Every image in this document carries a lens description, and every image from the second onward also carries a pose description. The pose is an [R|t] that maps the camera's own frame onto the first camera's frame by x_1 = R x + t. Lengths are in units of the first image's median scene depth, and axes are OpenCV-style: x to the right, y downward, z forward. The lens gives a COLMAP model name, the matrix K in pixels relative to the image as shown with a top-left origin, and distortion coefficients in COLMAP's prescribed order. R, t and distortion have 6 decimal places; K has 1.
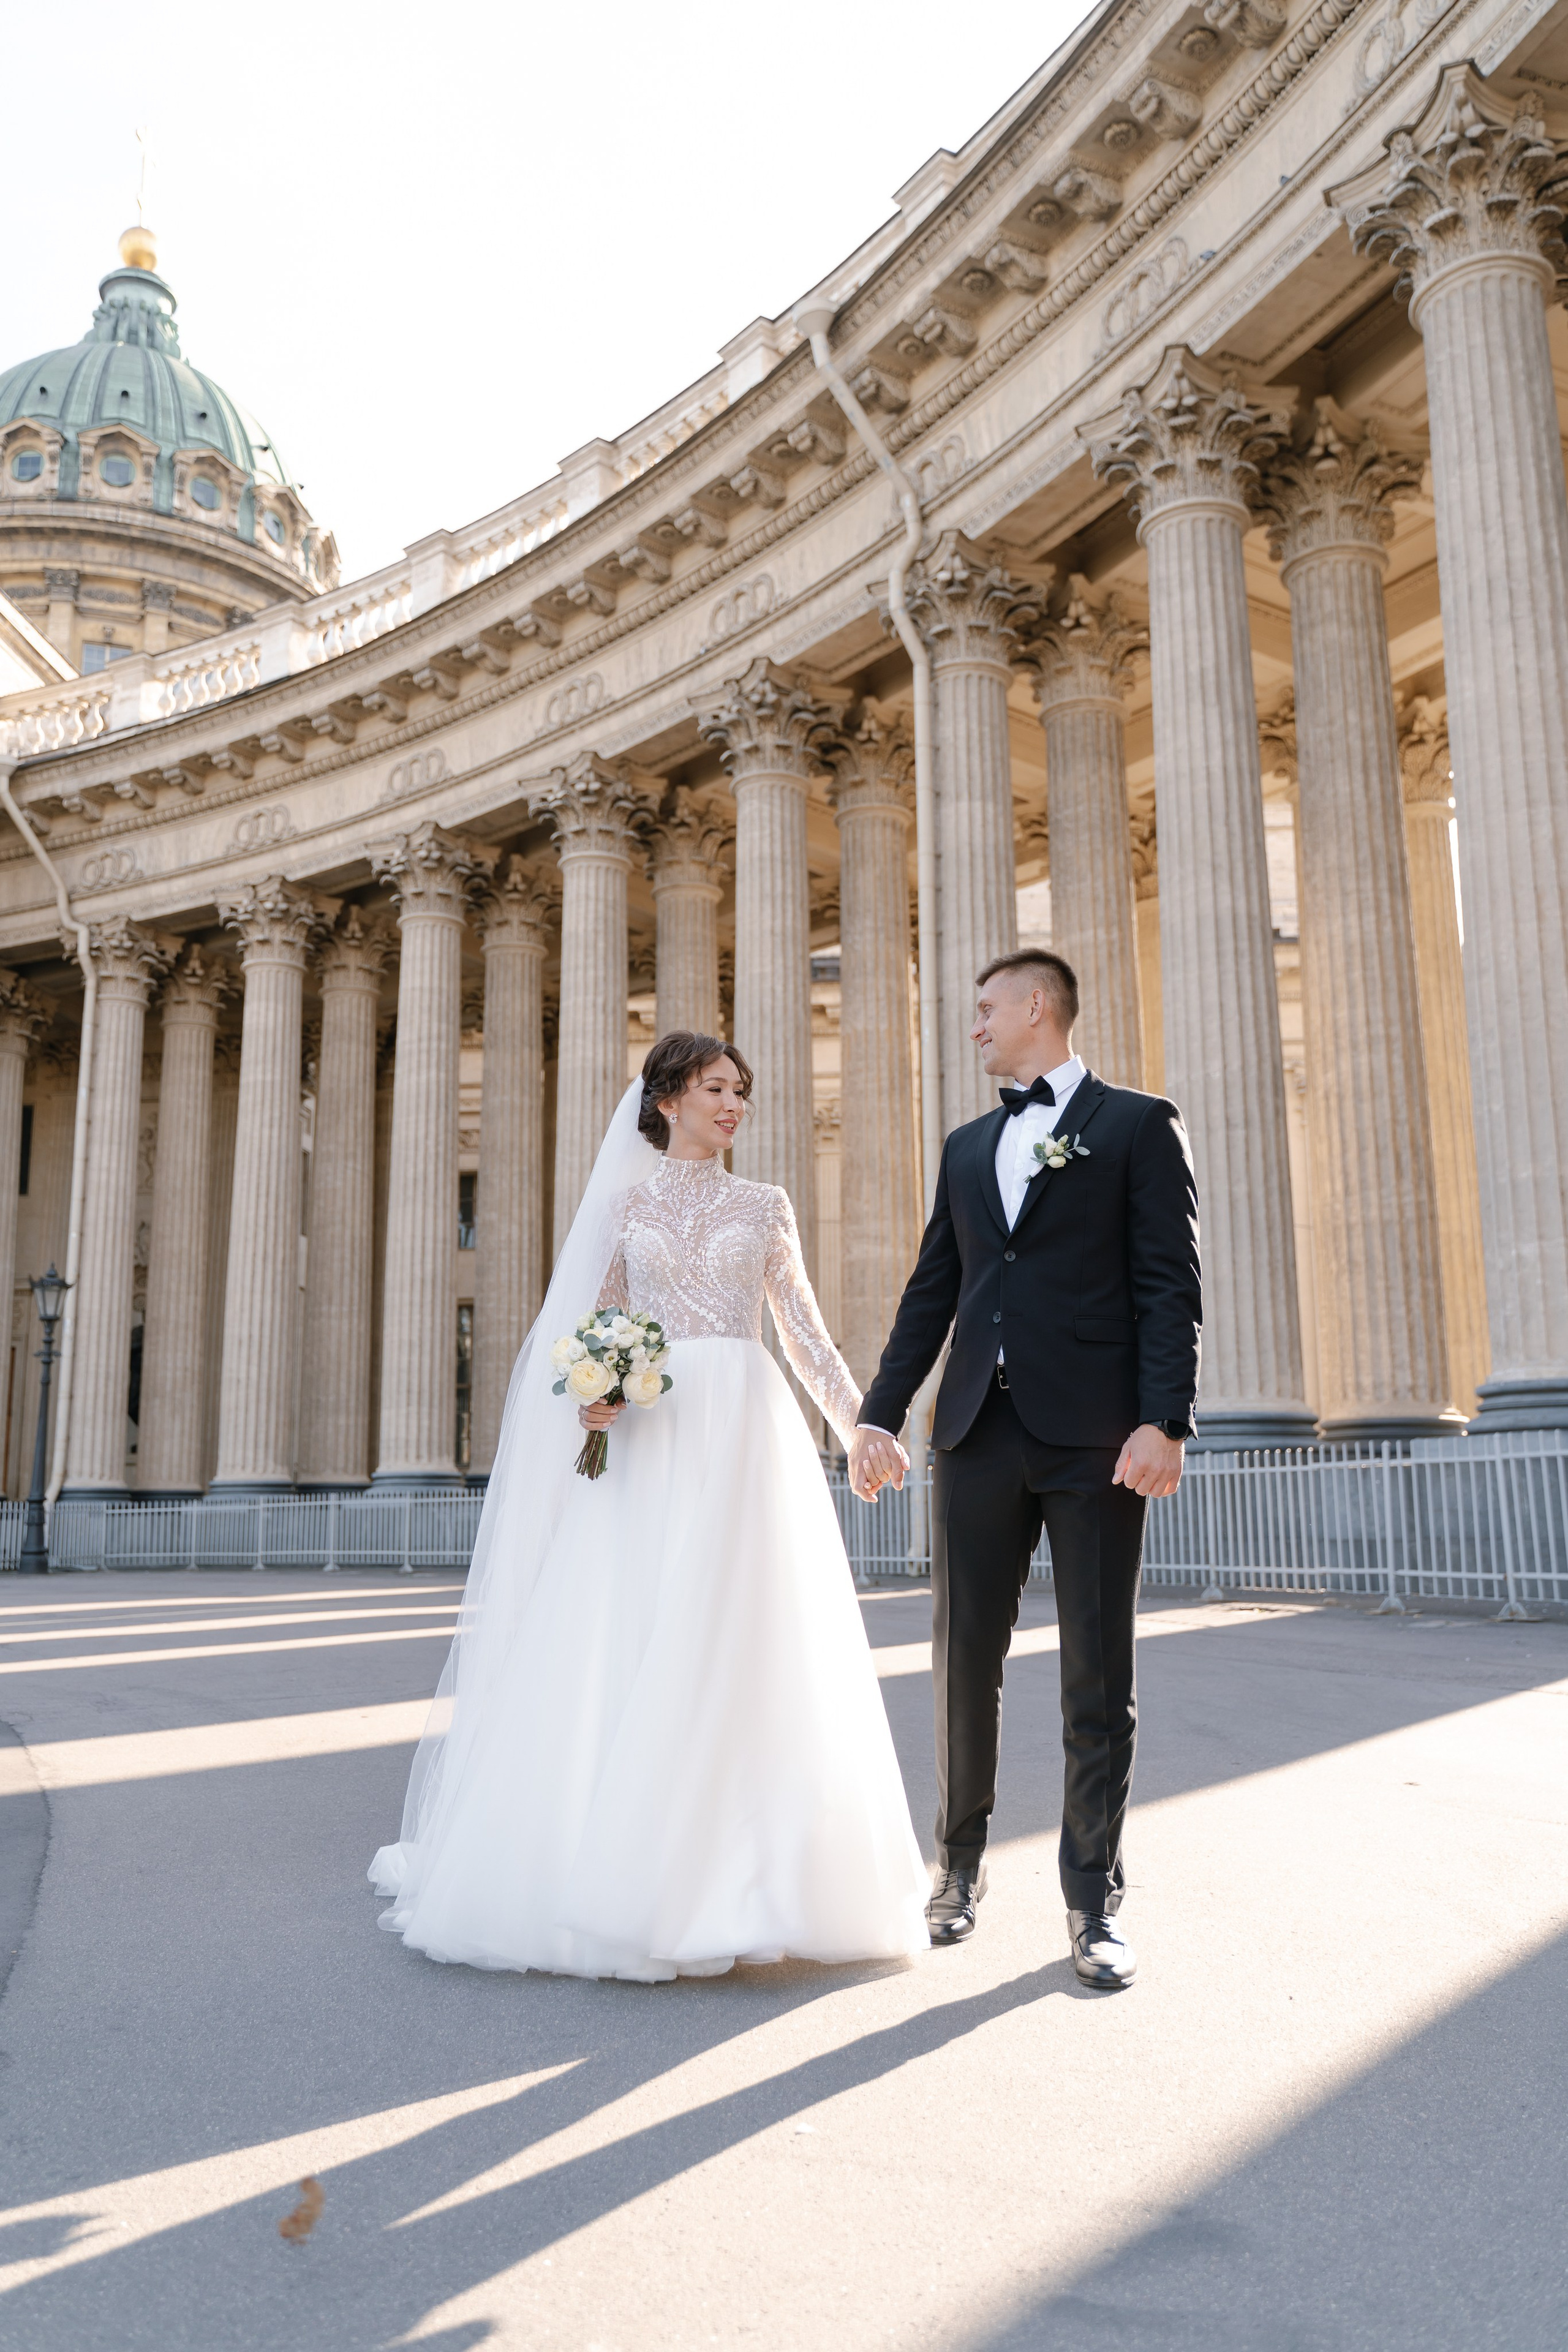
lens RADIAL K [[1849.3, 0, 780.7], [0, 1849.3, 1196.5], [0, 0, 1]] dist [-0.026639, 0.006448]
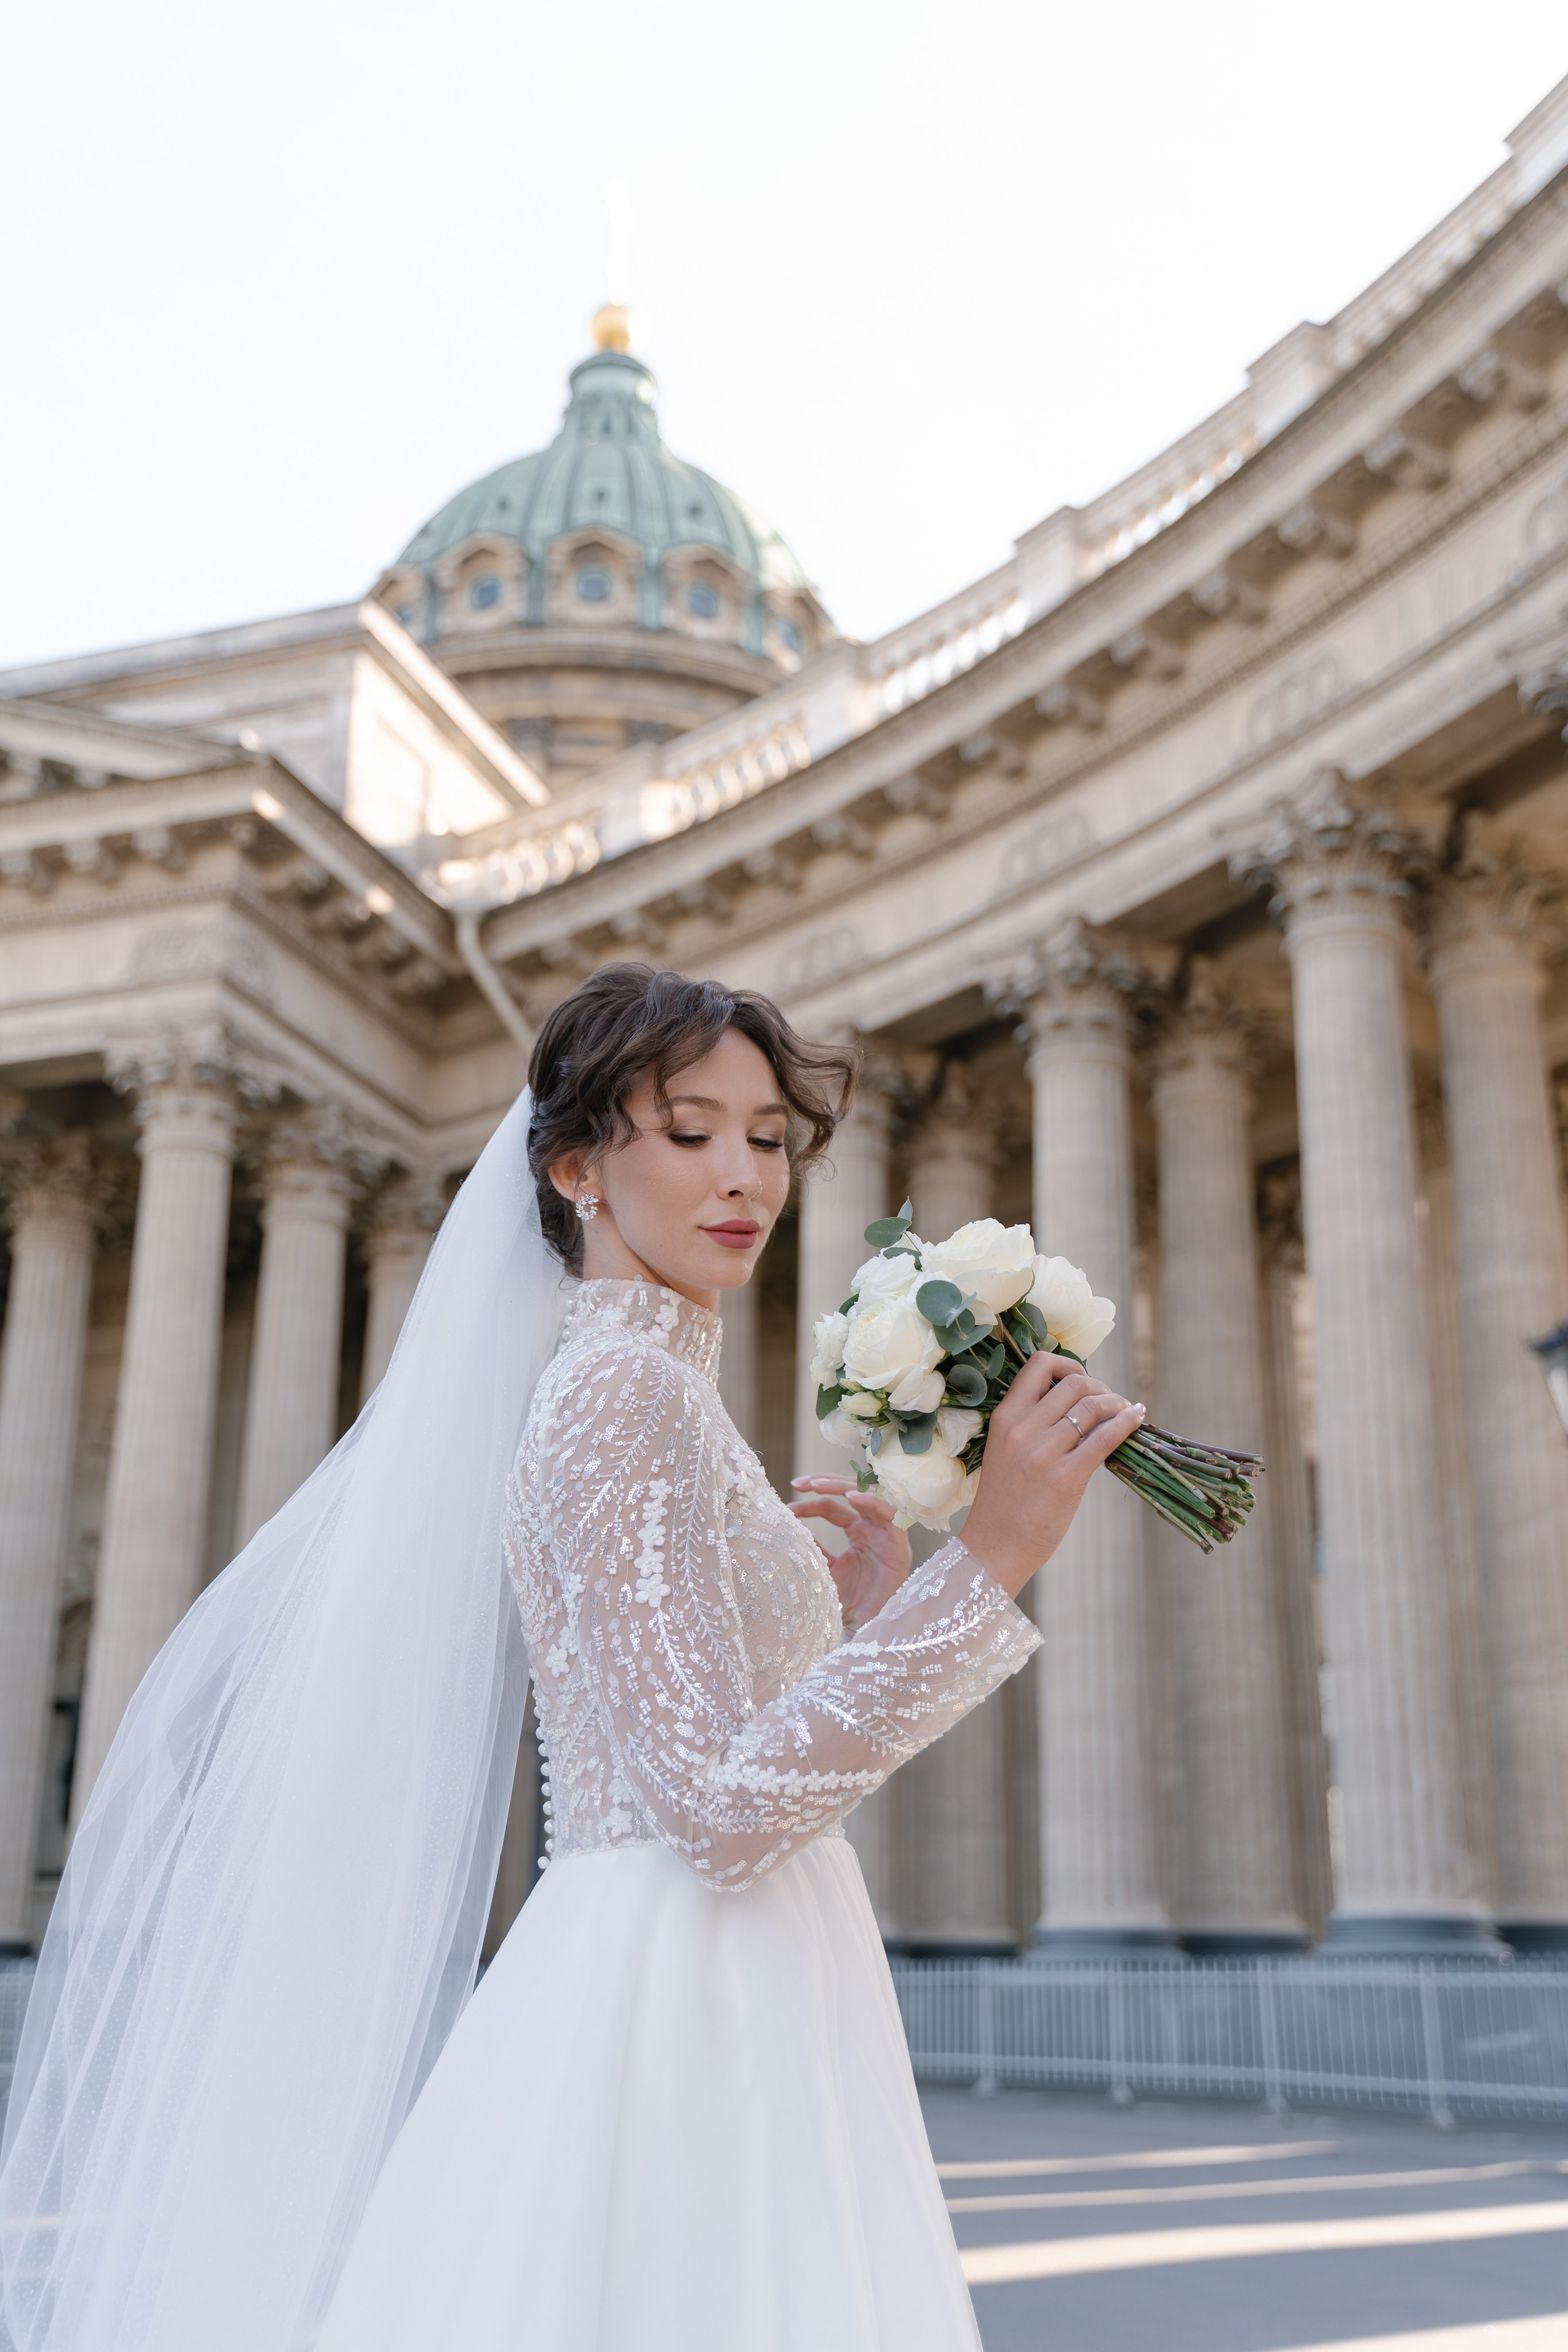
lens RADIAL K [[2395.5, 0, 792.0], [0, 2395.5, 1211.2], [0, 0, 1]] dist [-0.031469, 0.016332]
pose [[0.964992, -0.064657, -0.254186, -0.074546], [0.029590, 0.989789, -0.139437, 0.018778], [0.260606, 0.127034, 0.957051, 0.161771]]
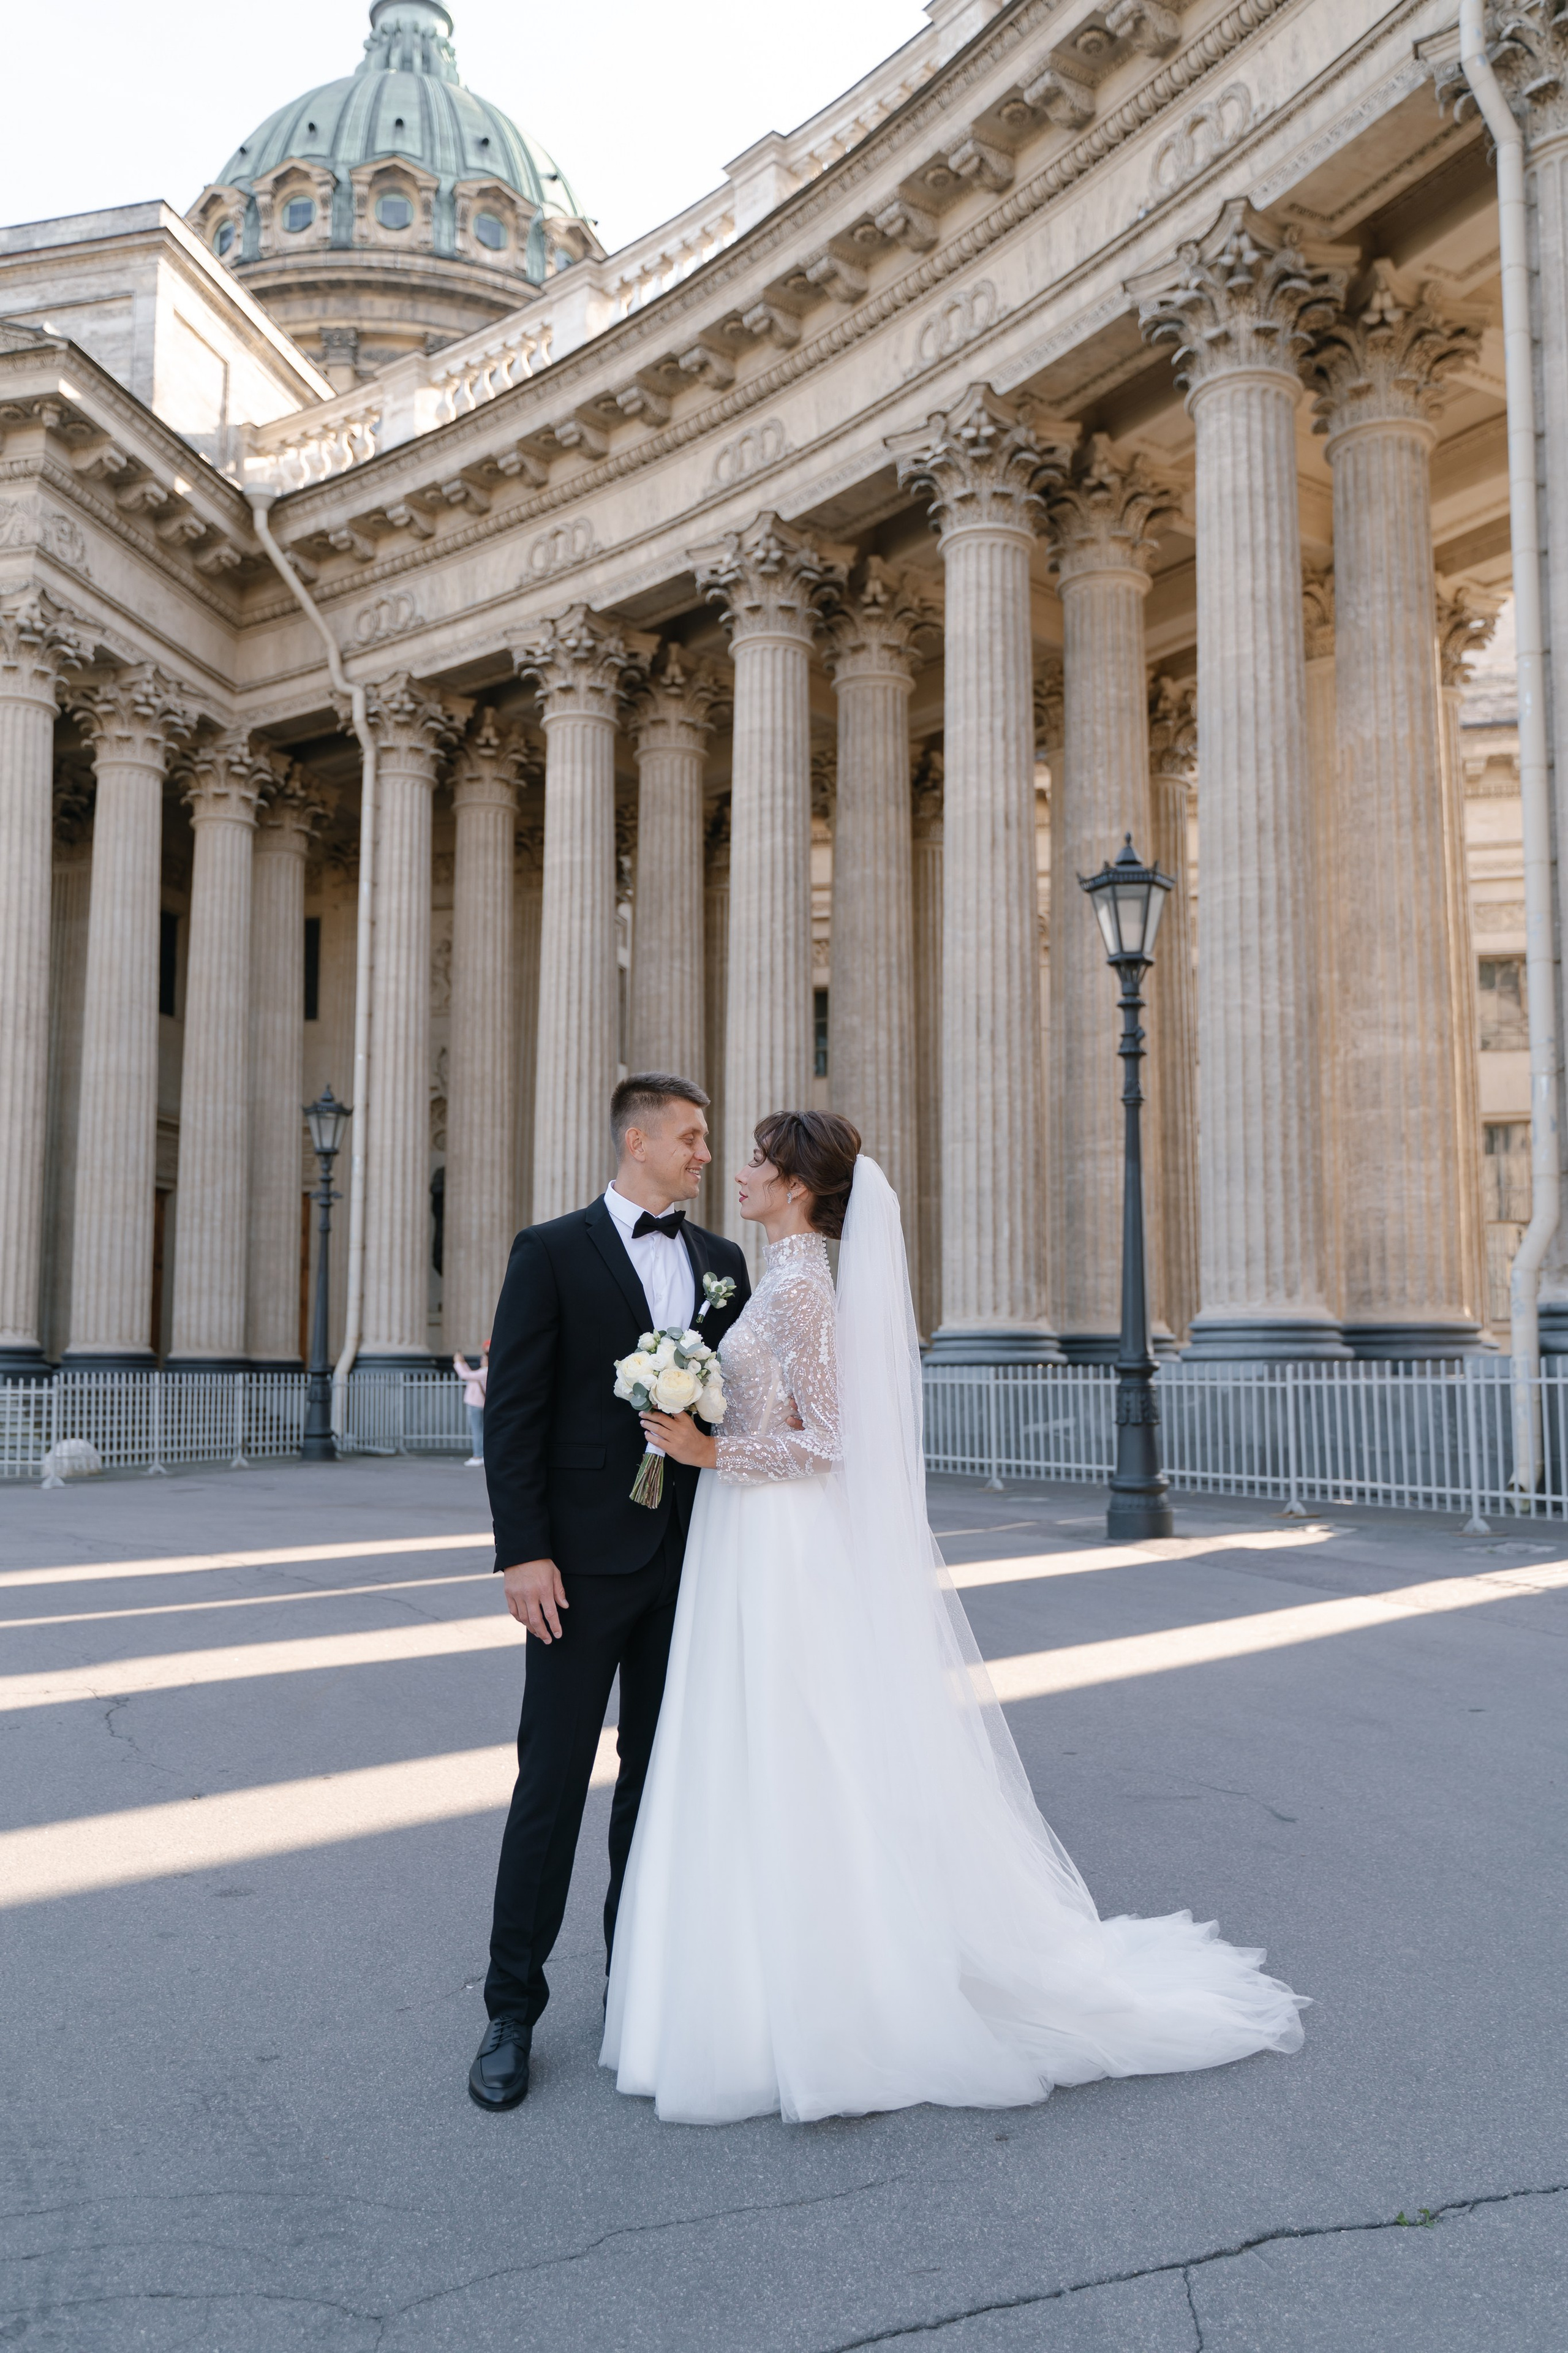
lens RADIAL K [[1875.6, 0, 760.1], [0, 1875.6, 1198.5], [0, 0, 1]] dist [-0.019349, 0.009206]
pose [[0.983916, -0.005860, -0.178533, -0.052366], [0.020740, 0.996450, 0.081593, 0.020951], [0.177421, -0.083983, 0.980545, 0.194224]]
